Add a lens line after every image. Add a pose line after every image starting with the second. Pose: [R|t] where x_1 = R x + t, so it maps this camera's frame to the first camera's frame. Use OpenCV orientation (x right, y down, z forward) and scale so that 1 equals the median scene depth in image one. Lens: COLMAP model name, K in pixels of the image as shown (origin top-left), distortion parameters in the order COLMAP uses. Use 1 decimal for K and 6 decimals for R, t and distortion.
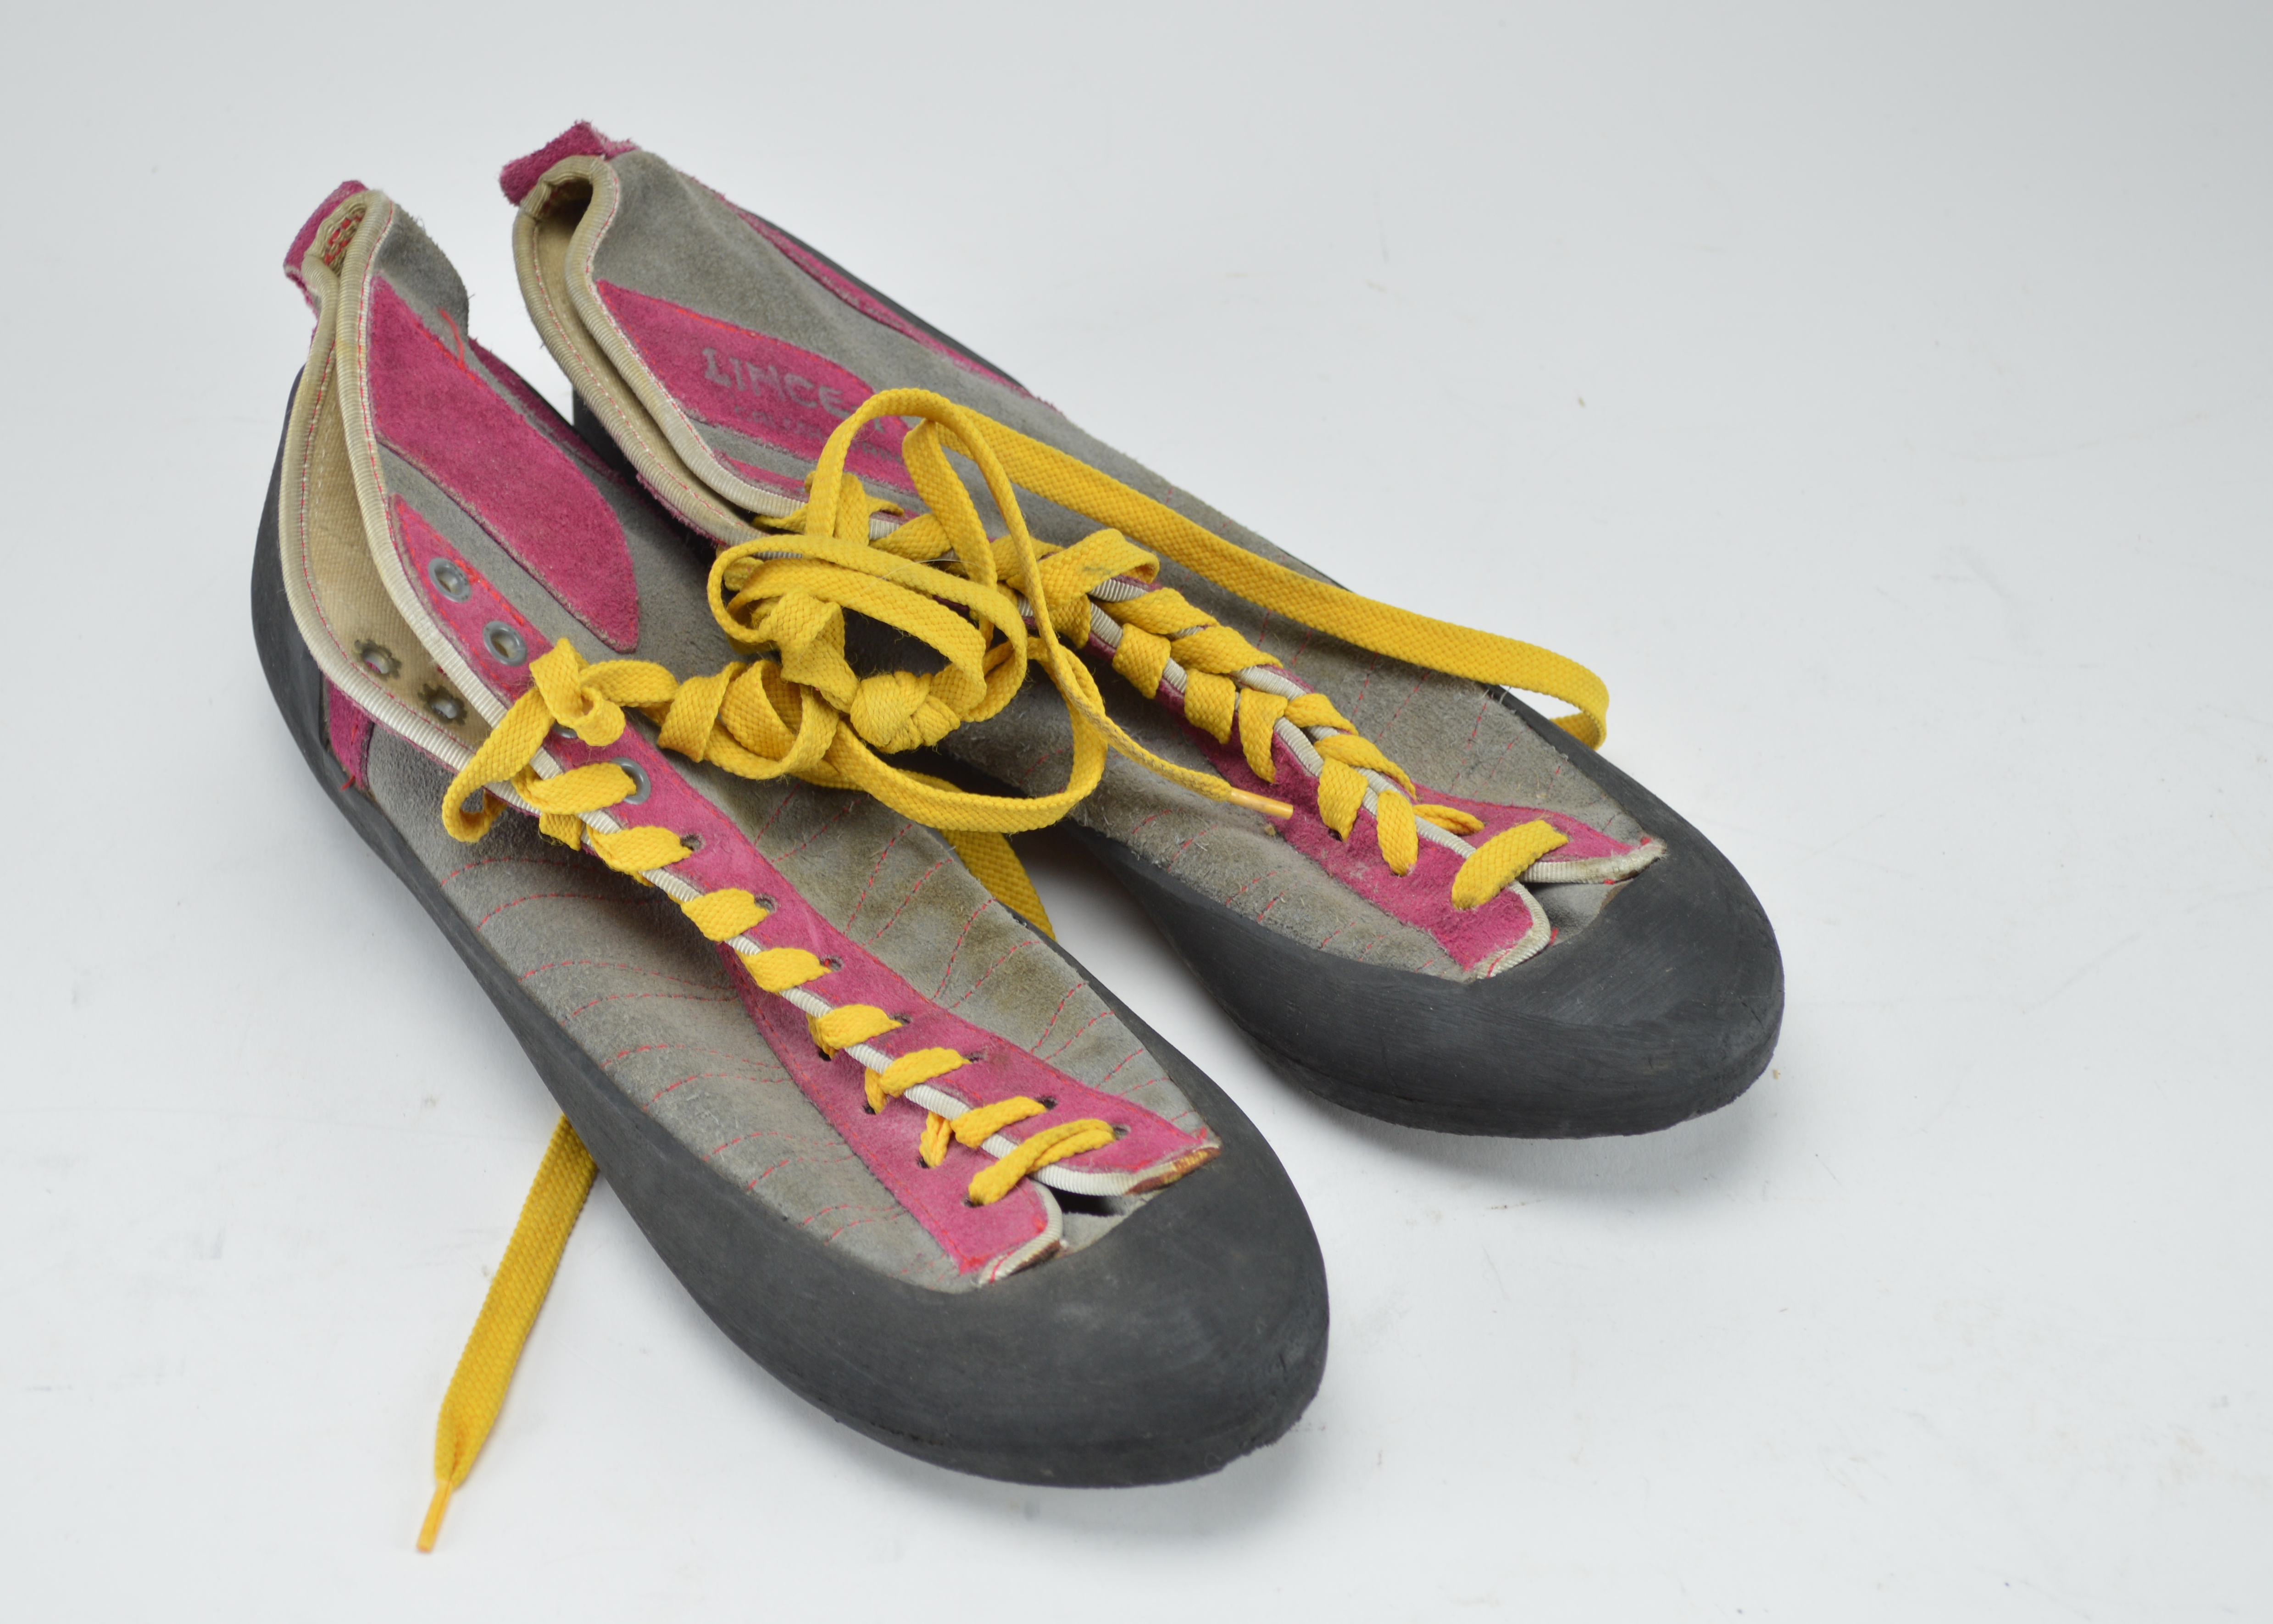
lens RADIAL K [[3965.7, 0, 1136.1], [0, 3965.7, 811.5], [0, 0, 1]] dist [-0.054584, 0.000000]
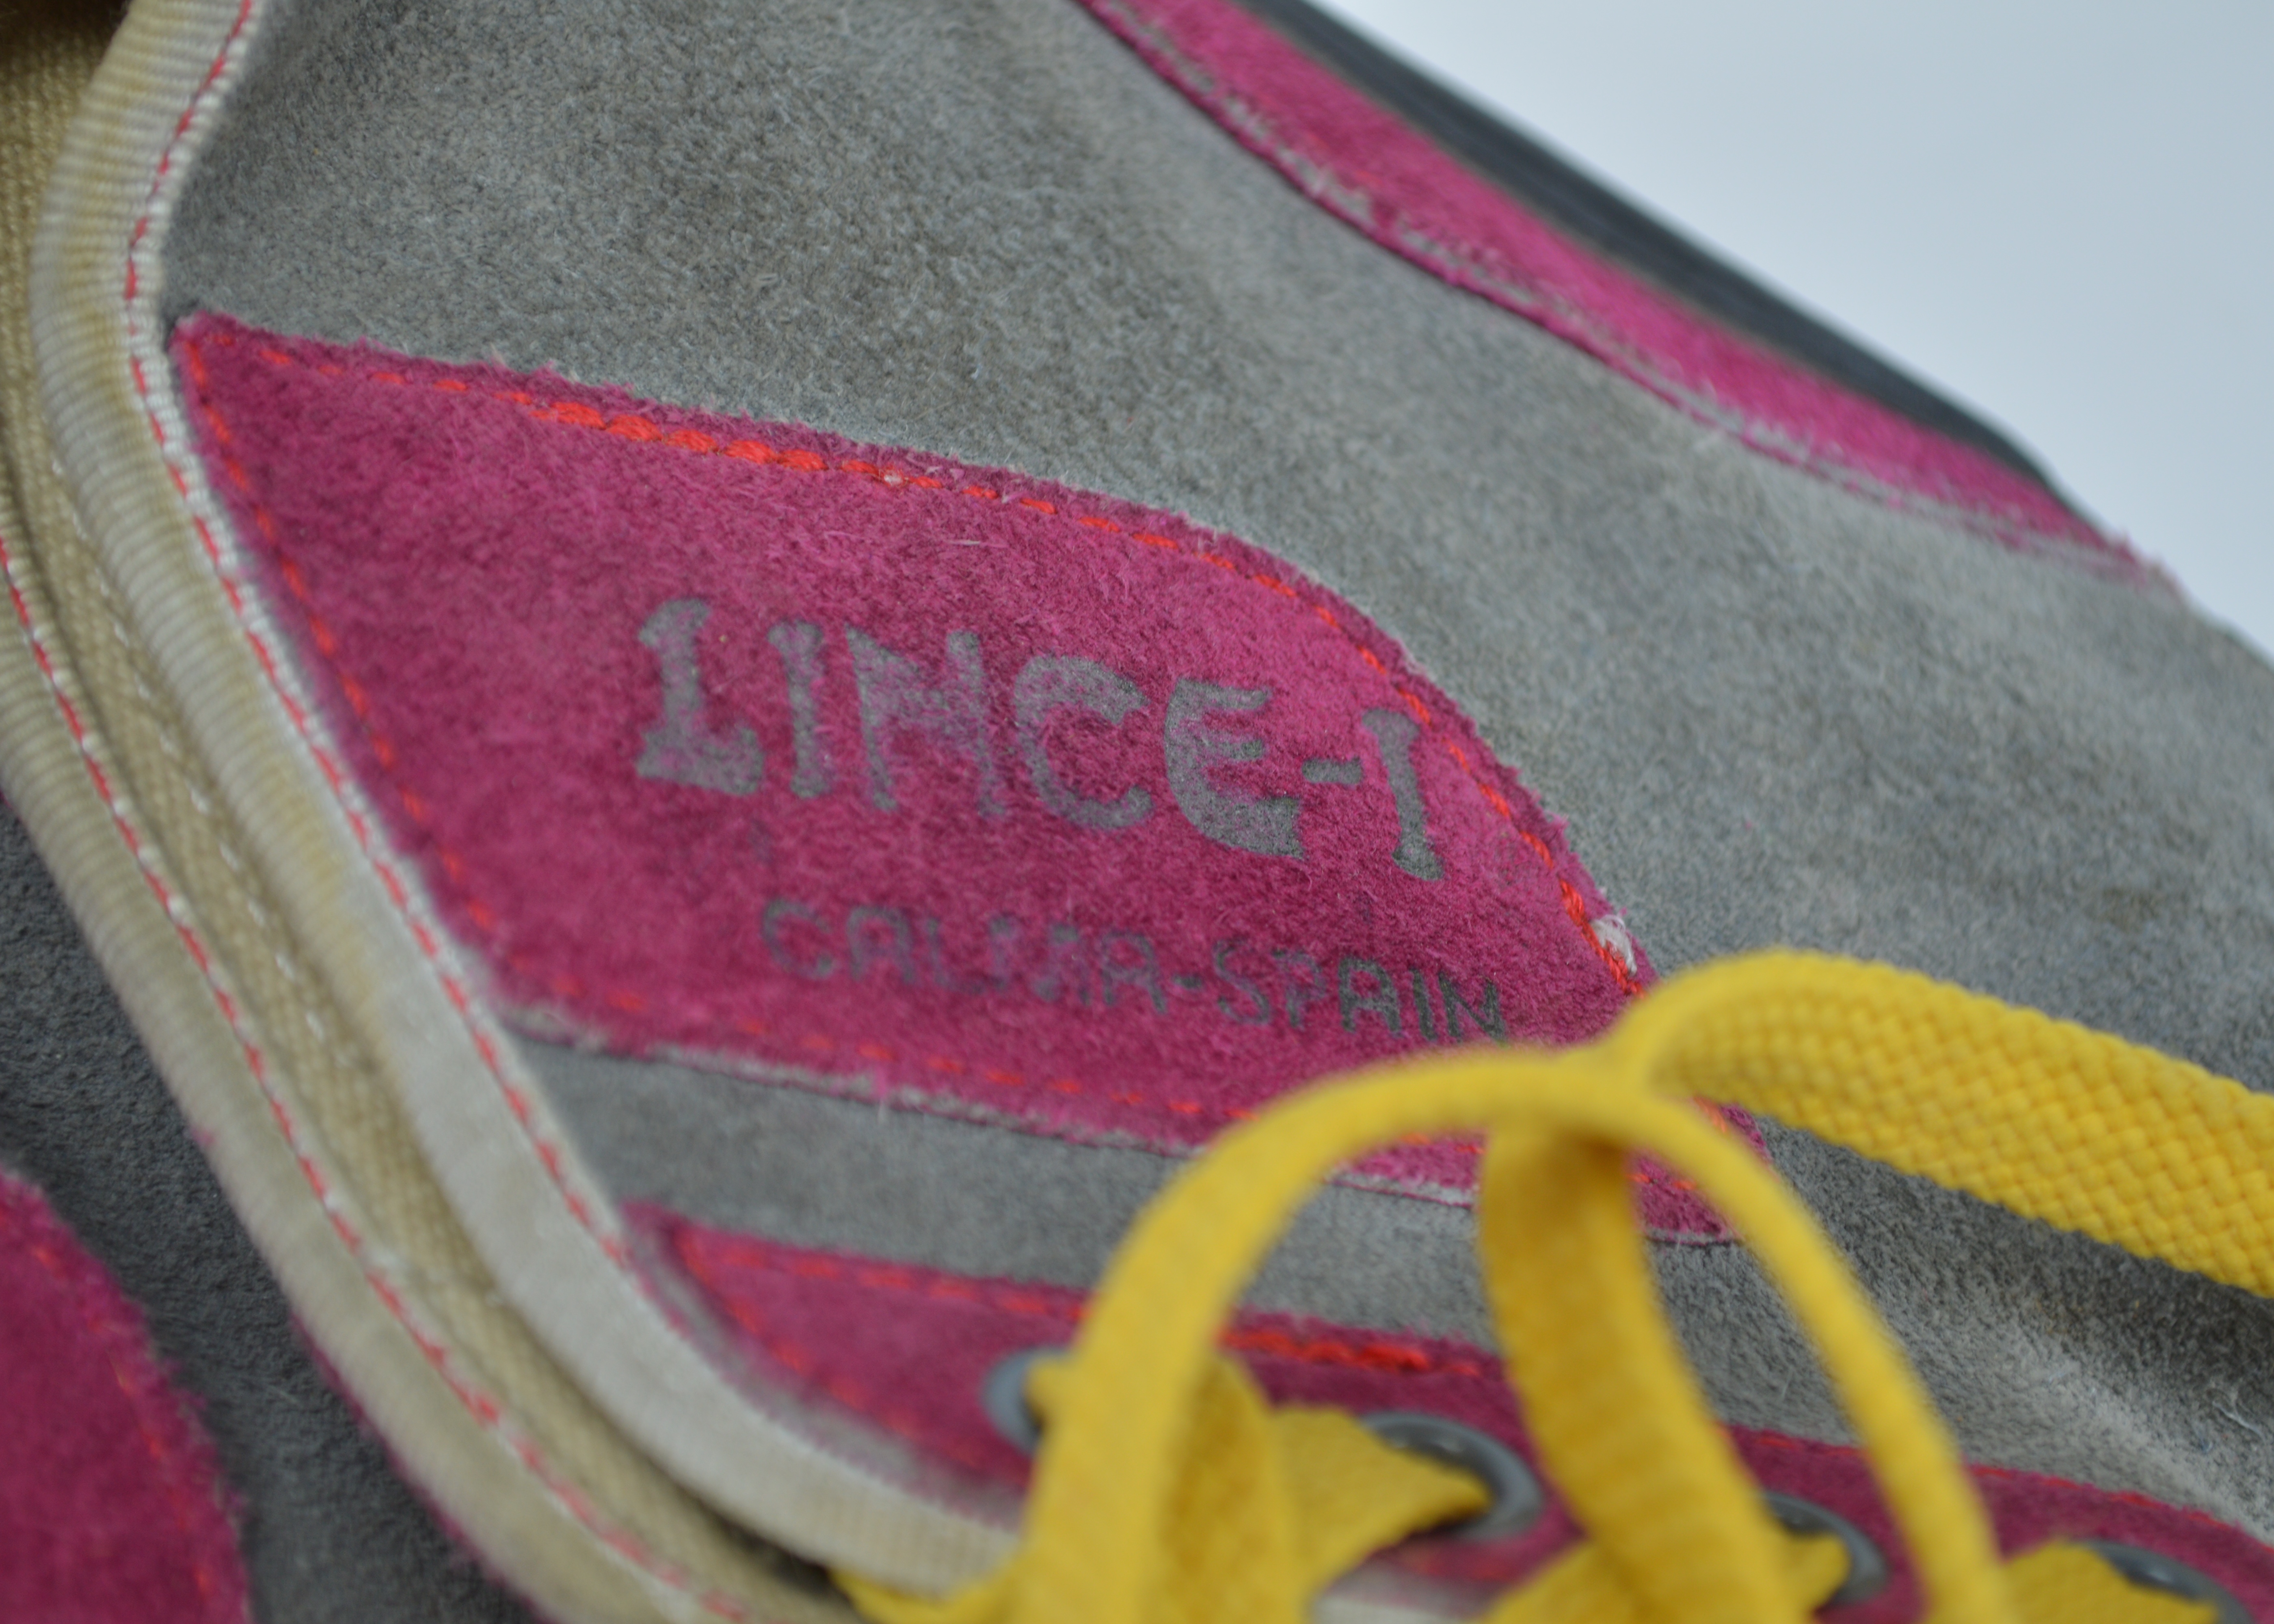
lens RADIAL K [[5626.0, 0, 1138.3], [0, 5626.0, 812.5], [0, 0, 1]] dist [0.067283, 0.000000]
pose [[0.987075, 0.031199, -0.157196, -0.029298], [-0.001588, 0.982724, 0.185070, -0.168959], [0.160254, -0.182428, 0.970071, 0.693255]]
